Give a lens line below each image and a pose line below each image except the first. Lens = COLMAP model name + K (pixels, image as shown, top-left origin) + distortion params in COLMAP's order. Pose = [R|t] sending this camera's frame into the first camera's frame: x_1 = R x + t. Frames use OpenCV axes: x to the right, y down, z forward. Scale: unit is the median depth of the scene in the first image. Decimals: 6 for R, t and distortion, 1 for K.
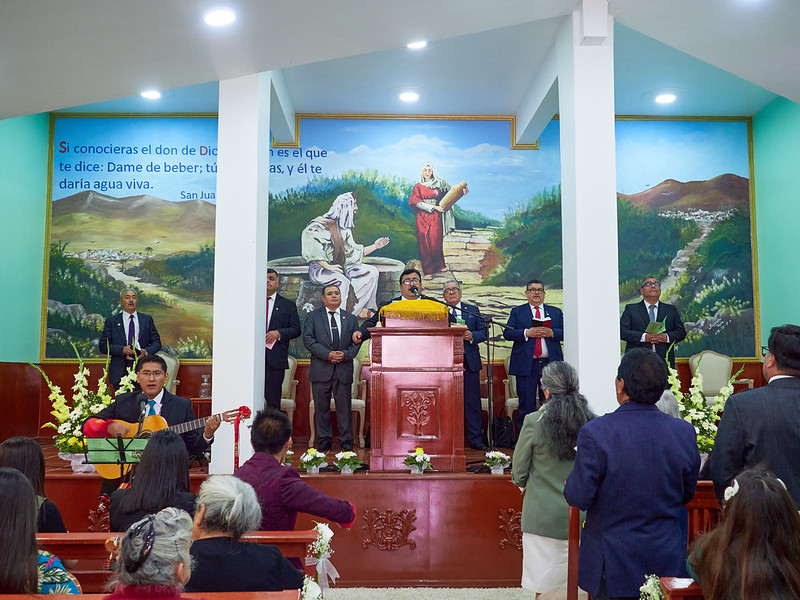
lens RADIAL K [[784.2, 0, 400.0], [0, 784.2, 300.0], [0, 0, 1]] dist [-0.015851, -0.001717]
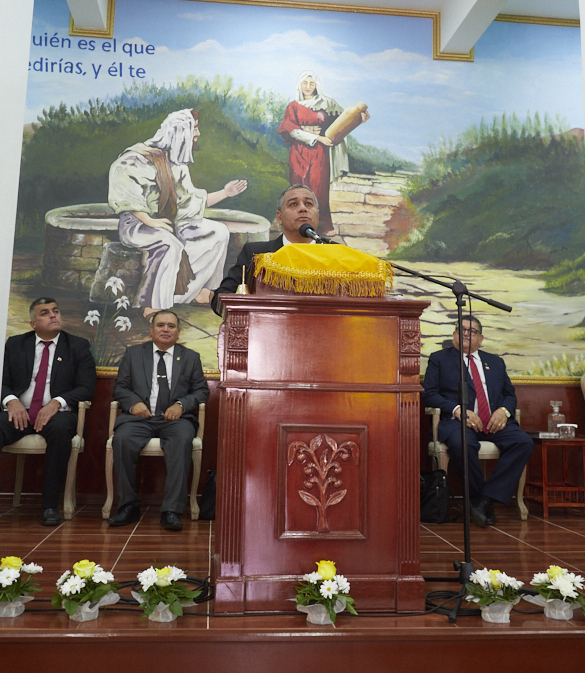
lens RADIAL K [[789.5, 0, 292.2], [0, 789.5, 263.9], [0, 0, 1]] dist [-0.010305, -0.016233]
pose [[0.996637, 0.034292, 0.074420, -0.022781], [-0.029008, 0.997057, -0.070961, 0.033564], [-0.076634, 0.068564, 0.994699, 0.356188]]
